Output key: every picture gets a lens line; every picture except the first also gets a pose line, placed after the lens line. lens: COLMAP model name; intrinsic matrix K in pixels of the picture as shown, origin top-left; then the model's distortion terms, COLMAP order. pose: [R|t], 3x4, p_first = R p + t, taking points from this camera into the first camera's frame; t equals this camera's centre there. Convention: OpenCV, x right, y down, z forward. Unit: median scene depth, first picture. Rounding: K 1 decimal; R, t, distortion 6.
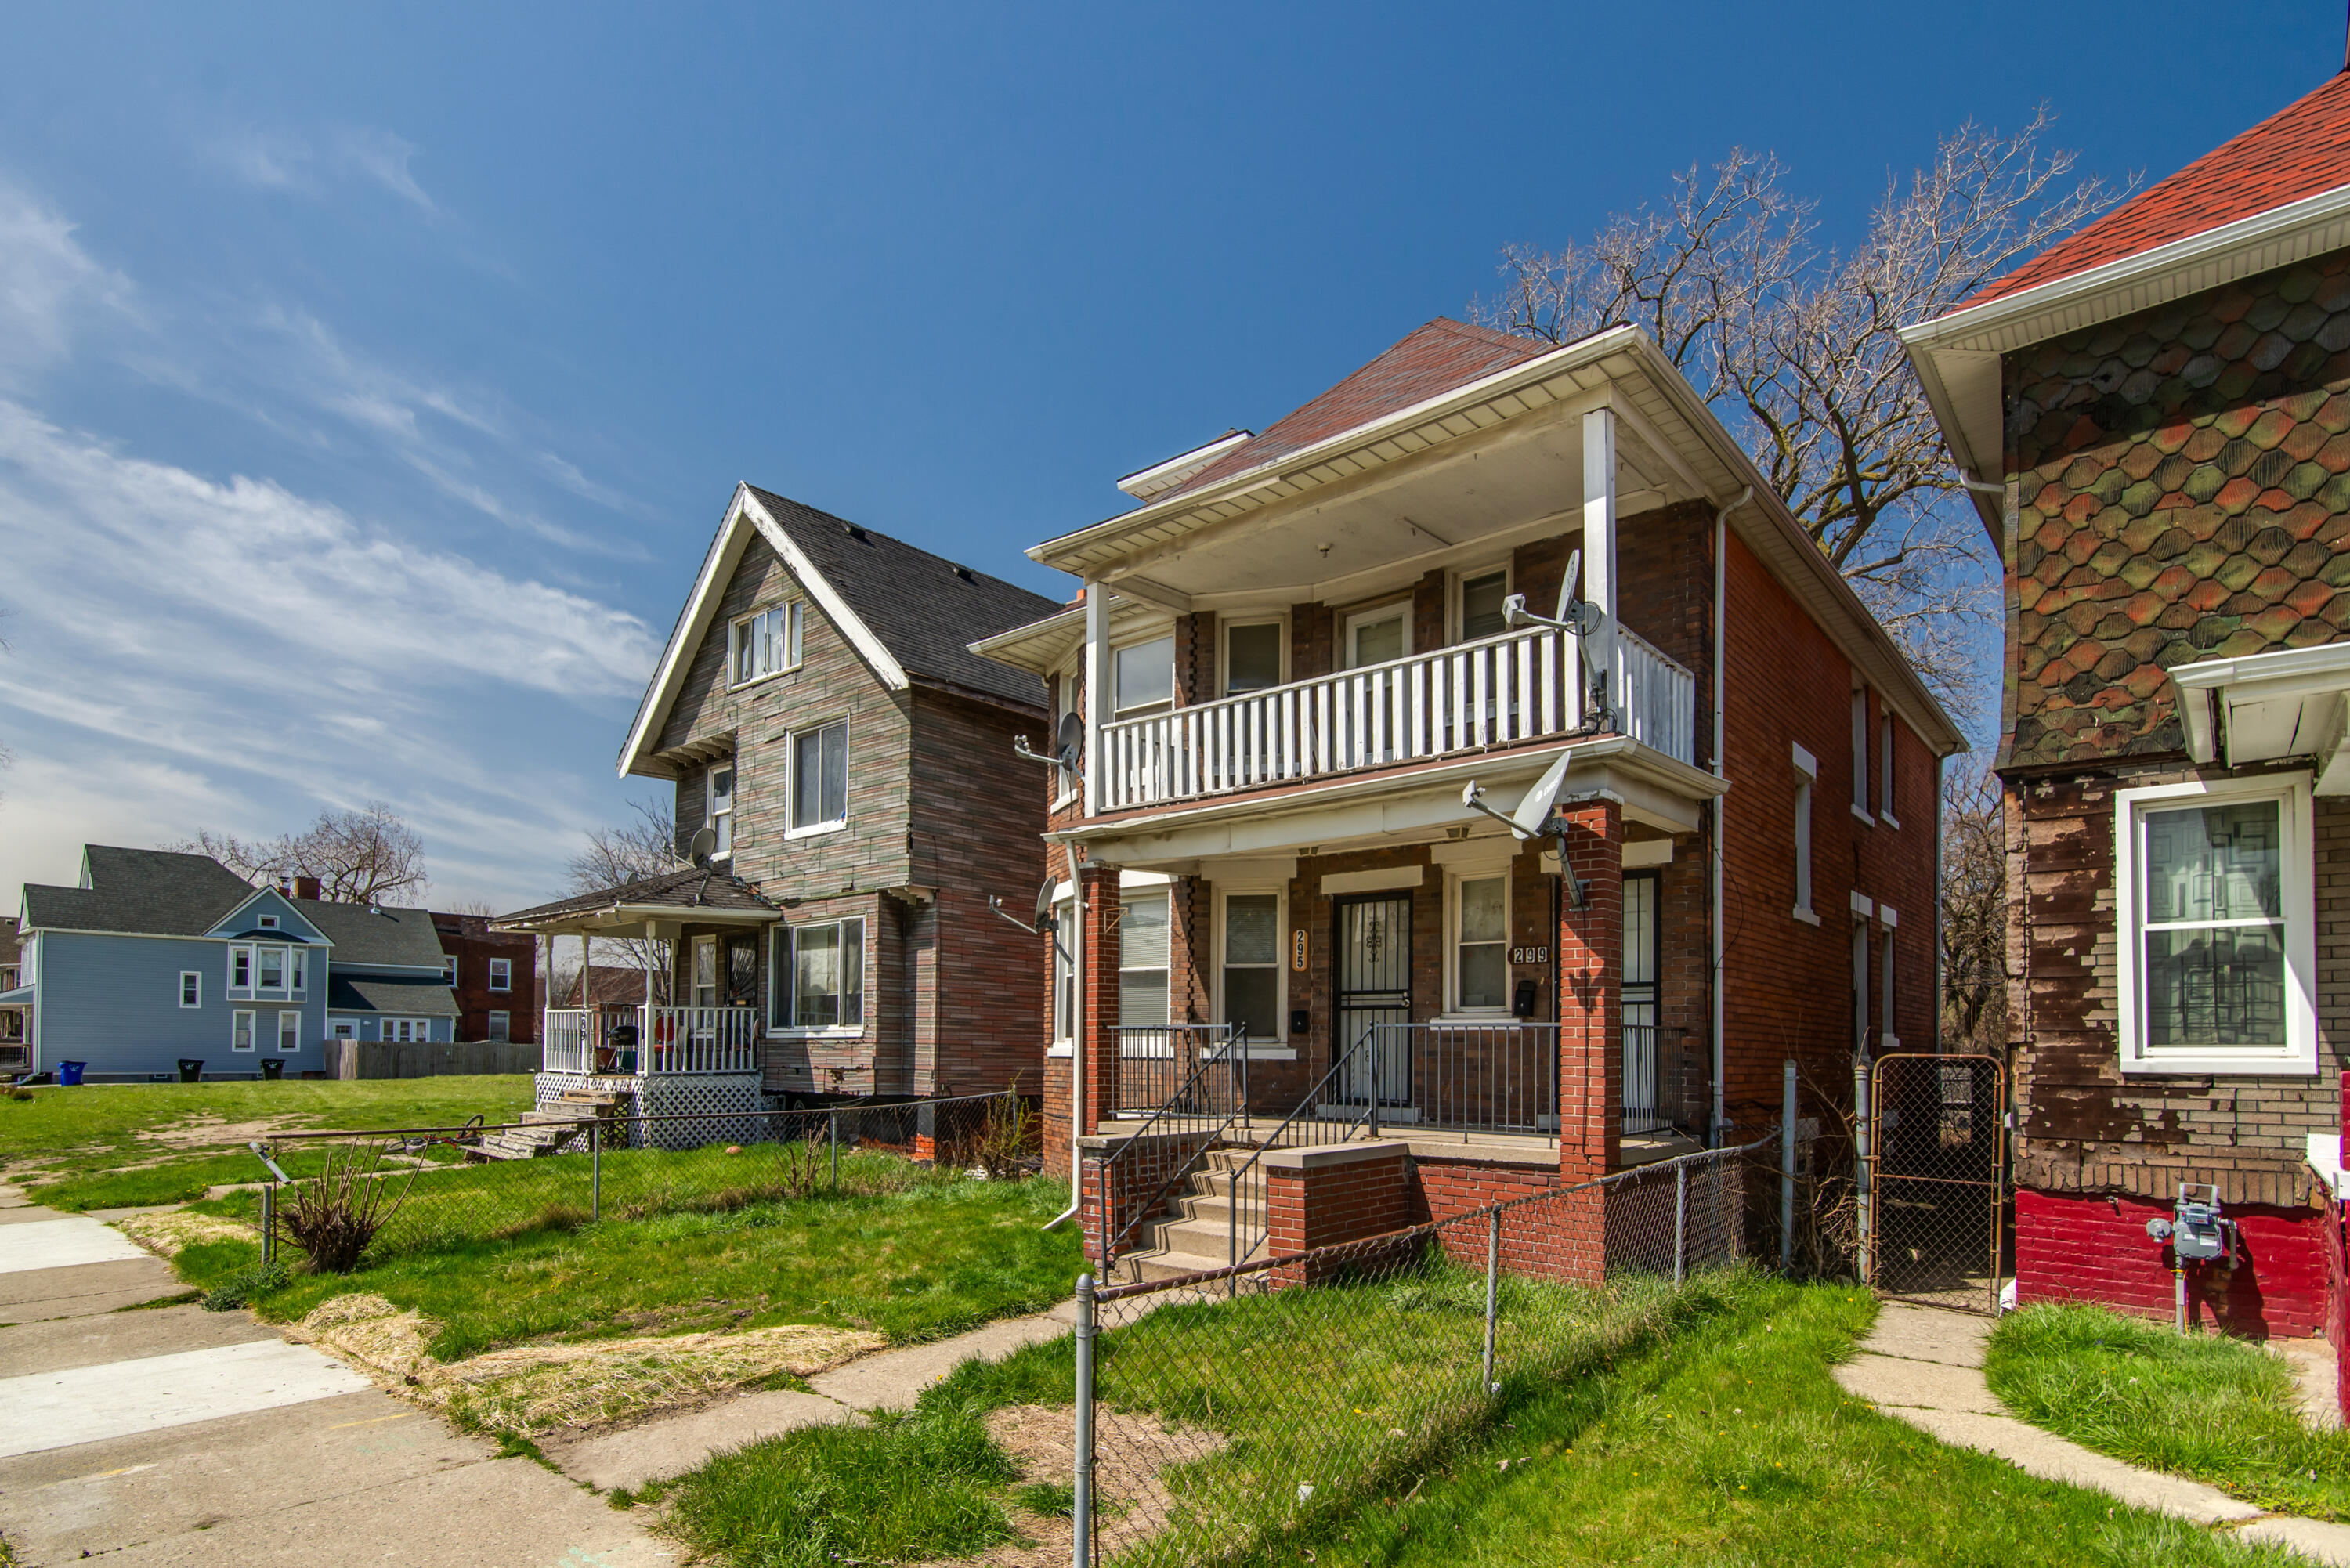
lens RADIAL K [[1175.3, 0, 1206.6], [0, 1175.3, 818.1], [0, 0, 1]] dist [0.001343, 0.000193]
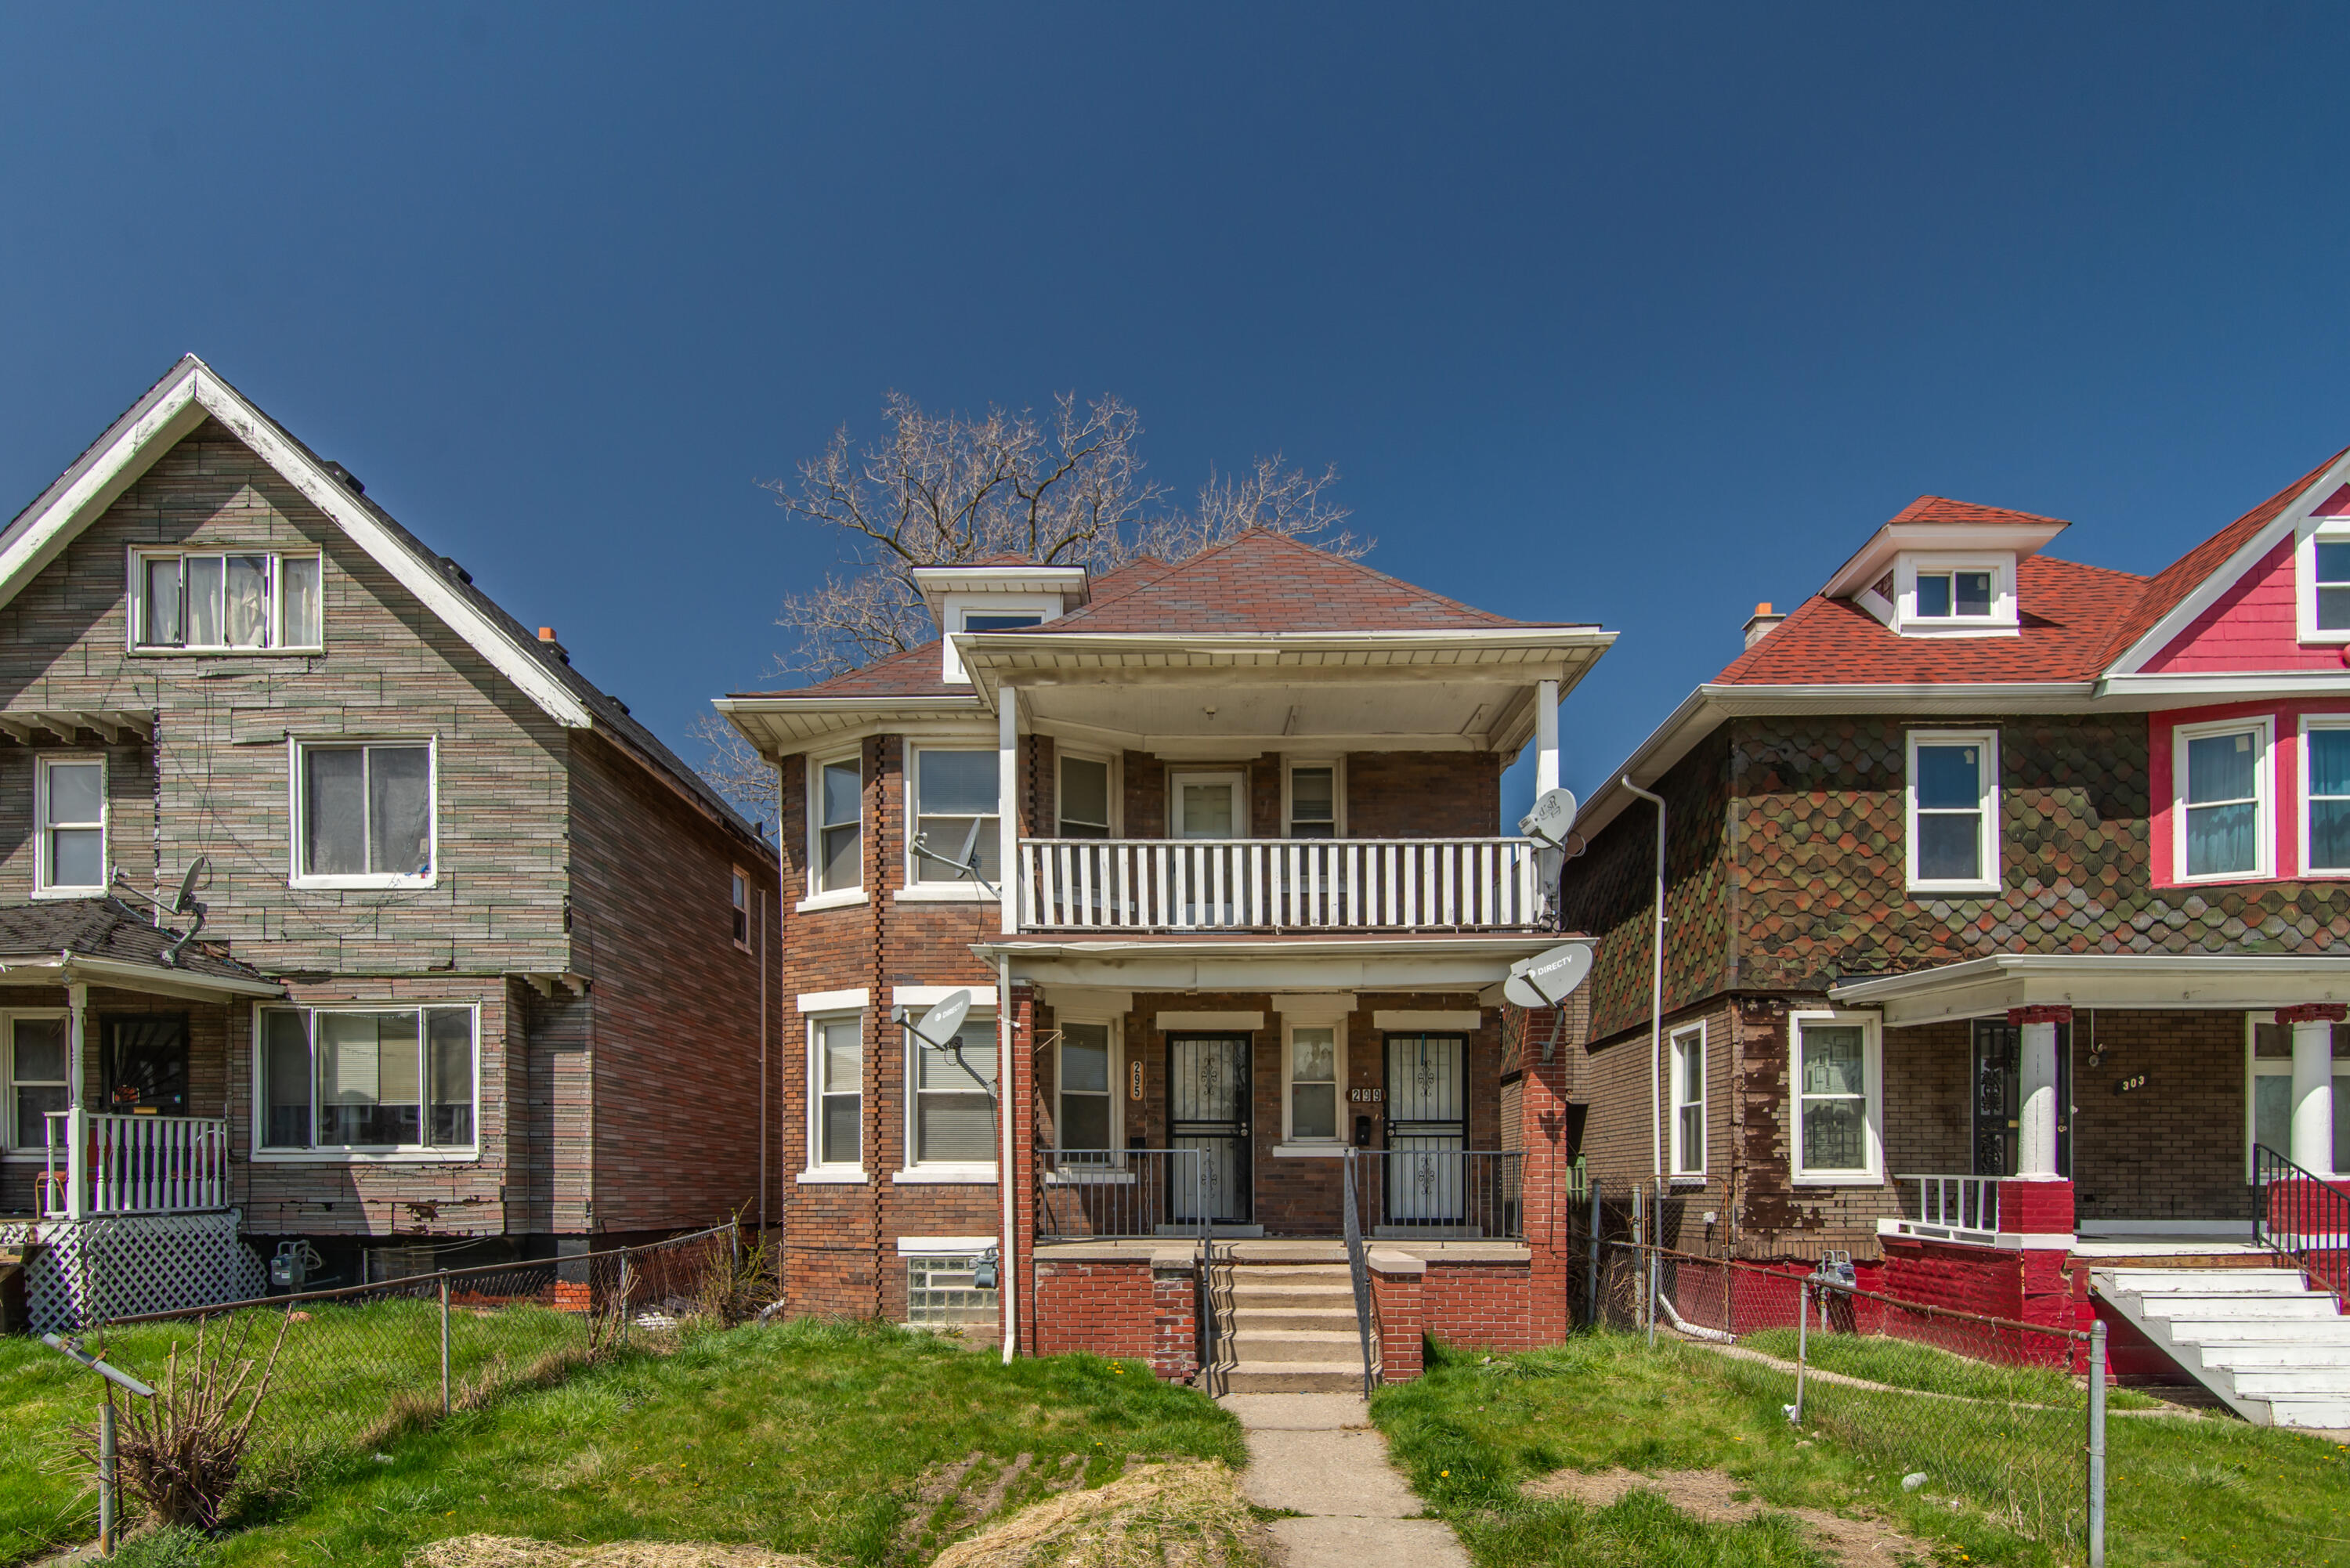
lens RADIAL K [[1151.4, 0, 1171.5], [0, 1151.4, 979.2], [0, 0, 1]] dist [0.002348, -0.000468]
pose [[0.786575, 0.101327, 0.609125, -0.811974], [-0.115056, 0.993219, -0.016647, 0.054091], [-0.606682, -0.056990, 0.792900, 0.251772]]
